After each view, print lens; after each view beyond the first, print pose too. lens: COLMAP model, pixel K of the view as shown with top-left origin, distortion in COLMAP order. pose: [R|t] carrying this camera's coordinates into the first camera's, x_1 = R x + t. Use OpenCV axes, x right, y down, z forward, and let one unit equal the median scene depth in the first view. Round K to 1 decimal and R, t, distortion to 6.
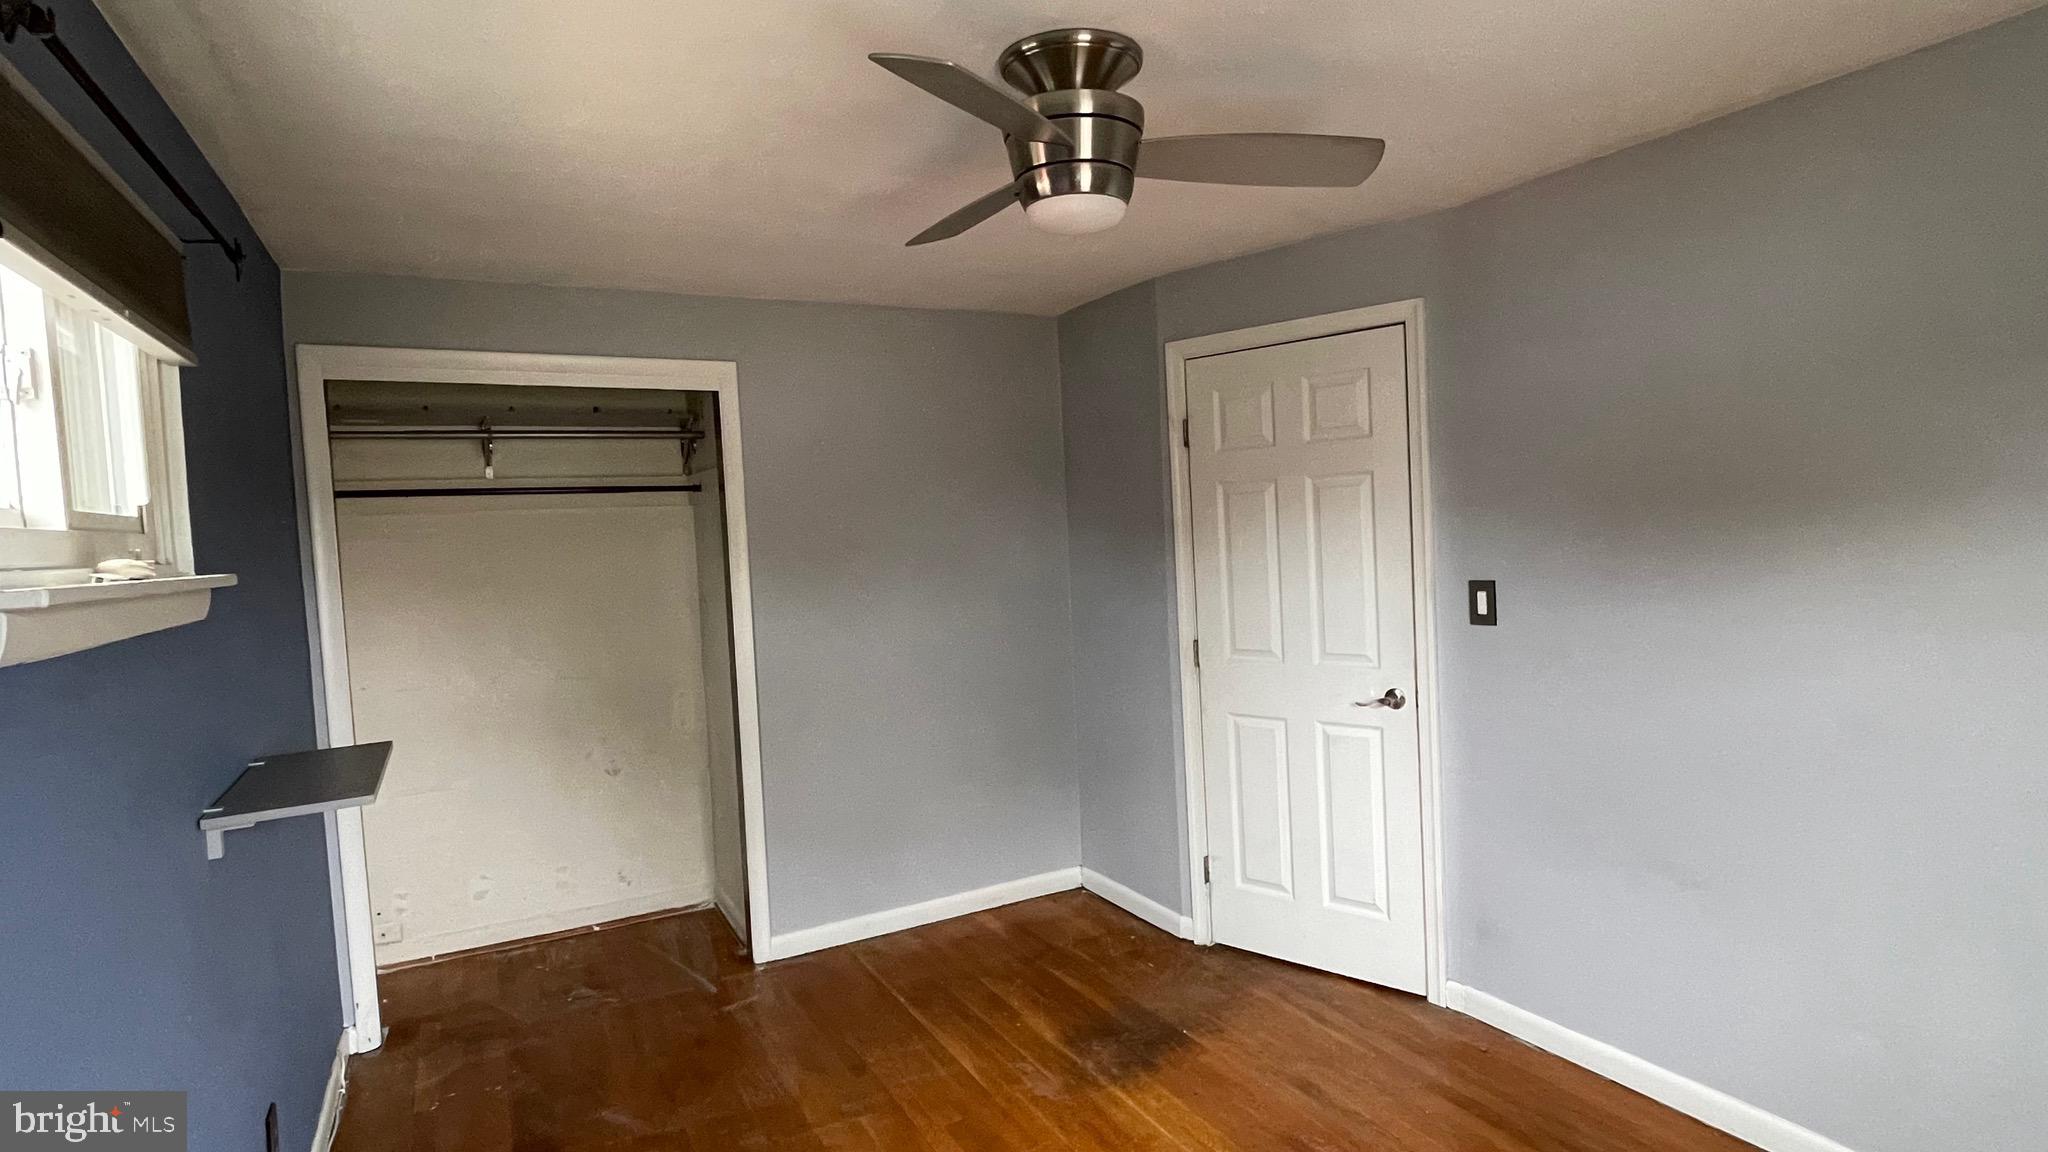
lens RADIAL K [[1072.3, 0, 1027.4], [0, 1072.3, 579.1], [0, 0, 1]] dist [-0.000628, 0.004595]
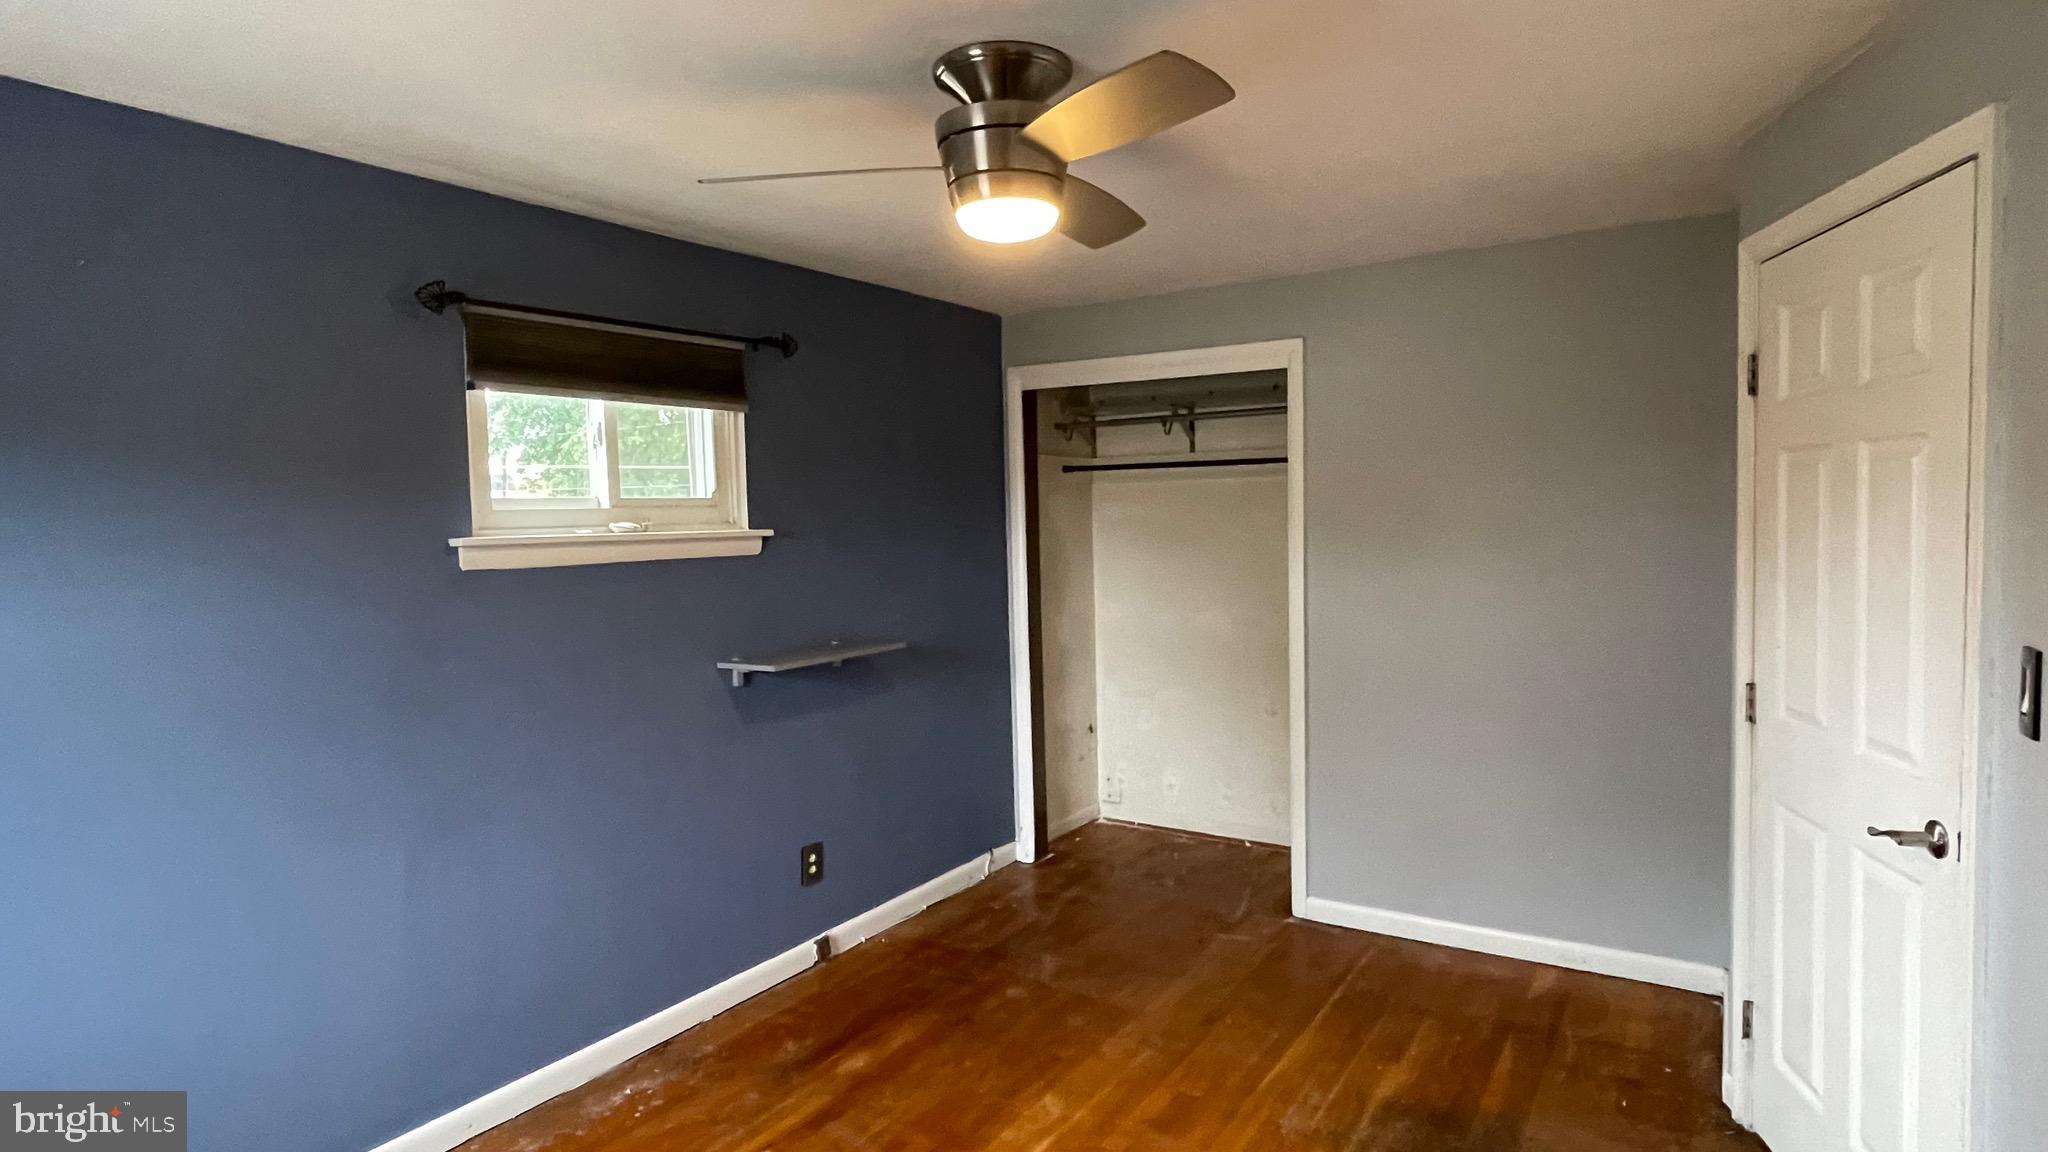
lens RADIAL K [[1072.3, 0, 1027.4], [0, 1072.3, 579.1], [0, 0, 1]] dist [-0.000628, 0.004595]
pose [[0.480007, 0.090309, -0.872604, 0.534654], [-0.043208, 0.995914, 0.079303, -0.043170], [0.876200, -0.000362, 0.481948, 0.280909]]
